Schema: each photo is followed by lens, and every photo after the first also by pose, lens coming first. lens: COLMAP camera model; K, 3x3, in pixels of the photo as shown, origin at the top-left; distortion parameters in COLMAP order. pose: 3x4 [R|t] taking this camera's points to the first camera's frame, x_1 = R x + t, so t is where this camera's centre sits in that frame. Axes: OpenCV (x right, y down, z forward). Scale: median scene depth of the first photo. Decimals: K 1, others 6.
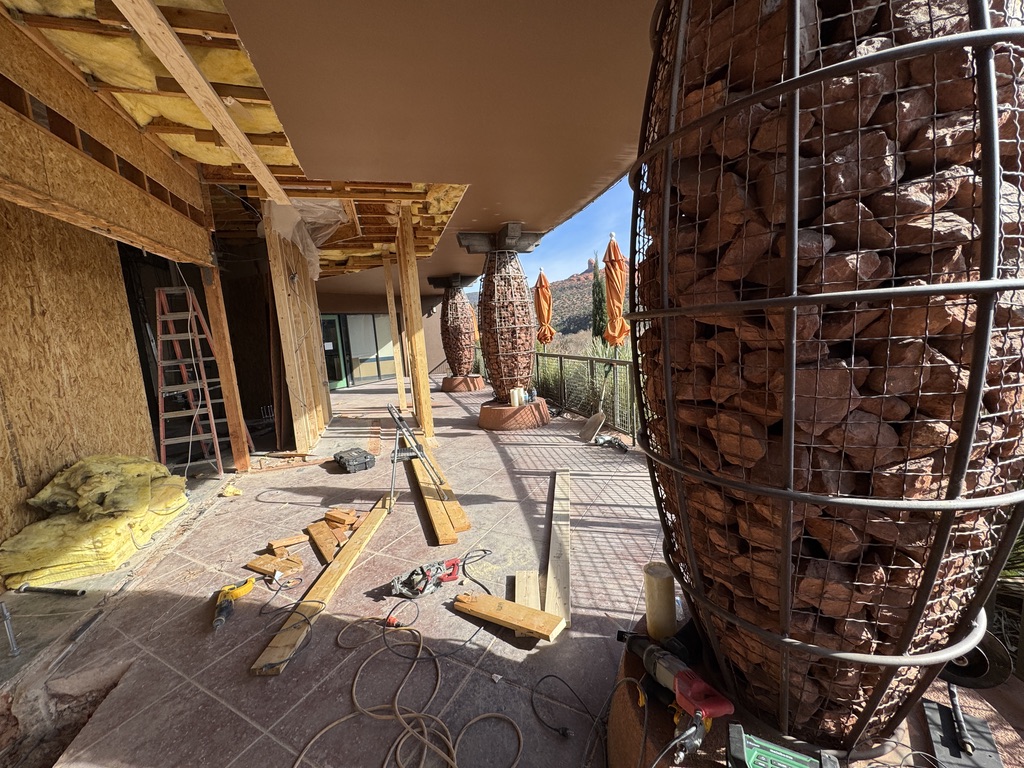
lens RADIAL K [[409.0, 0, 510.8], [0, 409.0, 381.2], [0, 0, 1]] dist [-0.001572, 0.000252]
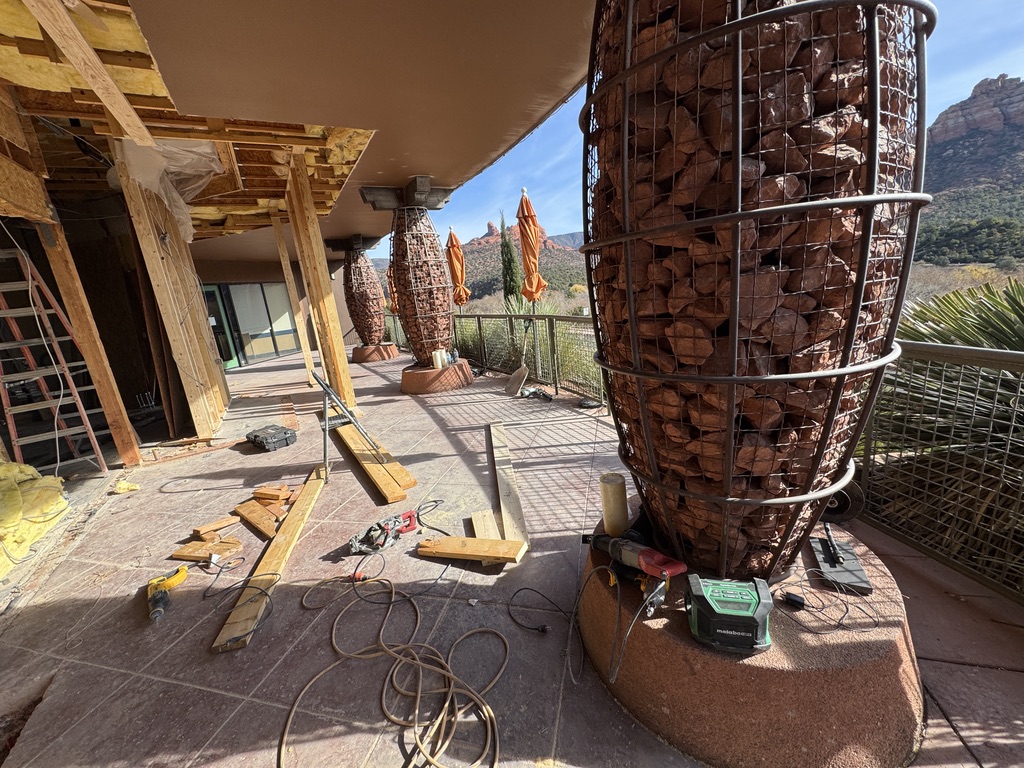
lens RADIAL K [[409.0, 0, 510.8], [0, 409.0, 381.2], [0, 0, 1]] dist [-0.001572, 0.000252]
pose [[0.972919, -0.086618, 0.214305, -0.112562], [0.069135, 0.993737, 0.087785, 0.056470], [-0.220566, -0.070591, 0.972814, -0.028722]]
